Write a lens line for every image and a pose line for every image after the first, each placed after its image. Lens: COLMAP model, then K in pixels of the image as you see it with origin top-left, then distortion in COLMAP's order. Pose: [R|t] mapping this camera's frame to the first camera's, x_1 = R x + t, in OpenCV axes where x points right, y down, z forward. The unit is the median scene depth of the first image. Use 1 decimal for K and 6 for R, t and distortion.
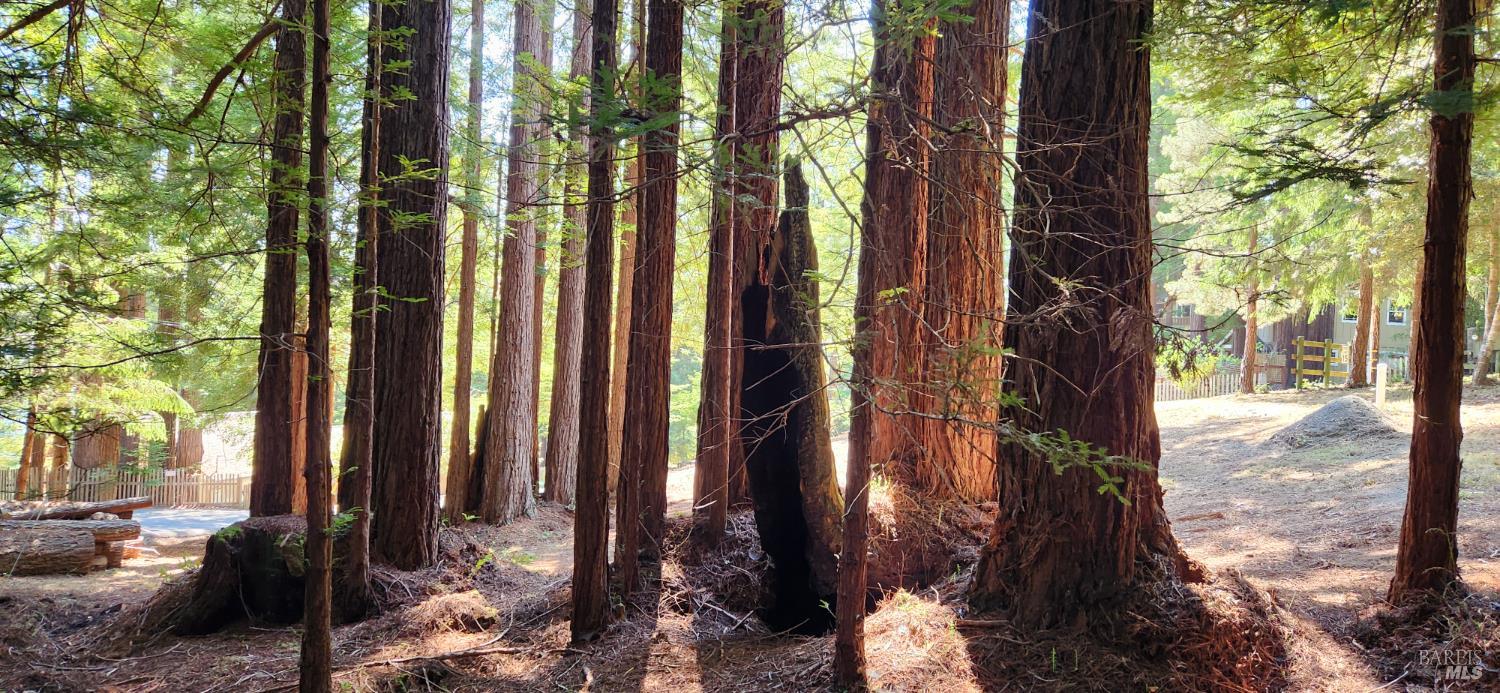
lens RADIAL K [[966.7, 0, 749.6], [0, 966.7, 356.9], [0, 0, 1]] dist [0.002017, -0.001650]
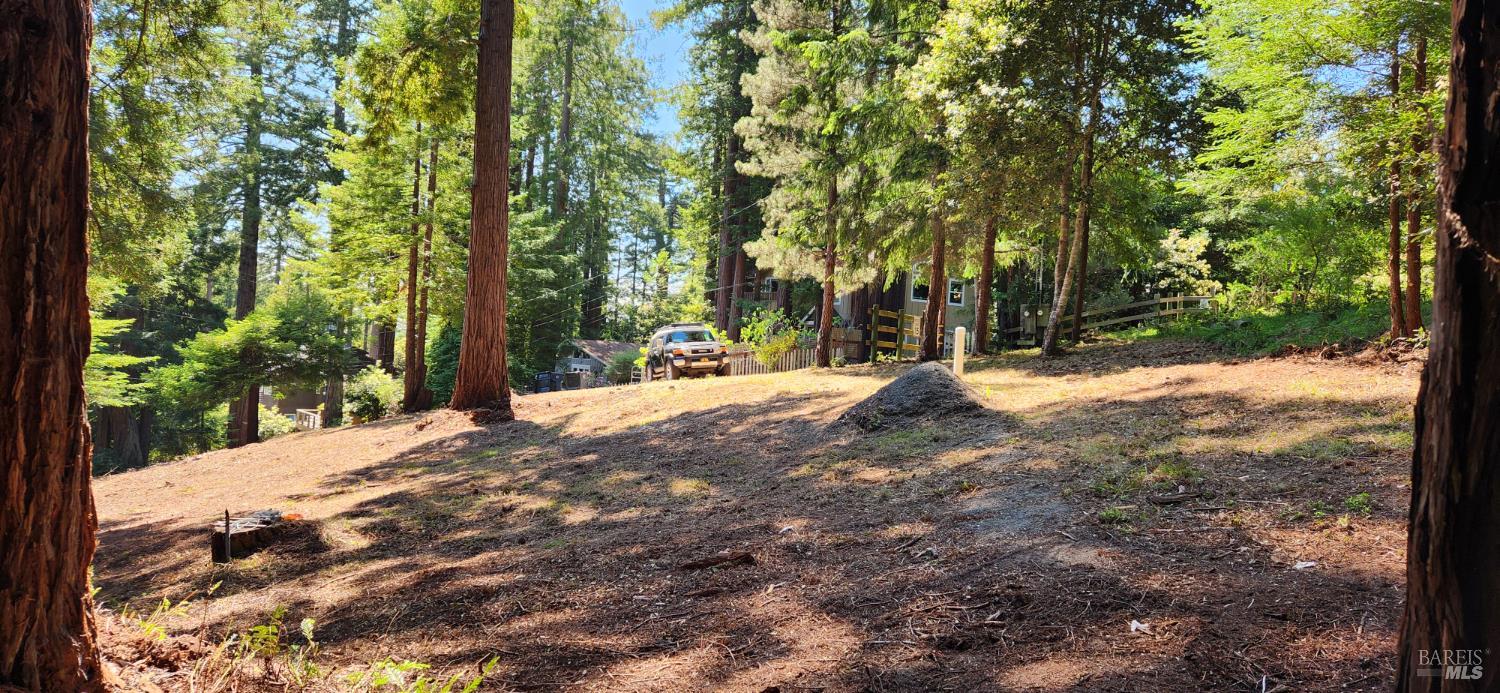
lens RADIAL K [[966.7, 0, 749.1], [0, 966.7, 345.4], [0, 0, 1]] dist [0.002017, -0.001650]
pose [[0.925105, 0.015154, 0.379410, 0.121573], [-0.018511, 0.999815, 0.005200, 0.015977], [-0.379261, -0.011834, 0.925214, 0.214788]]
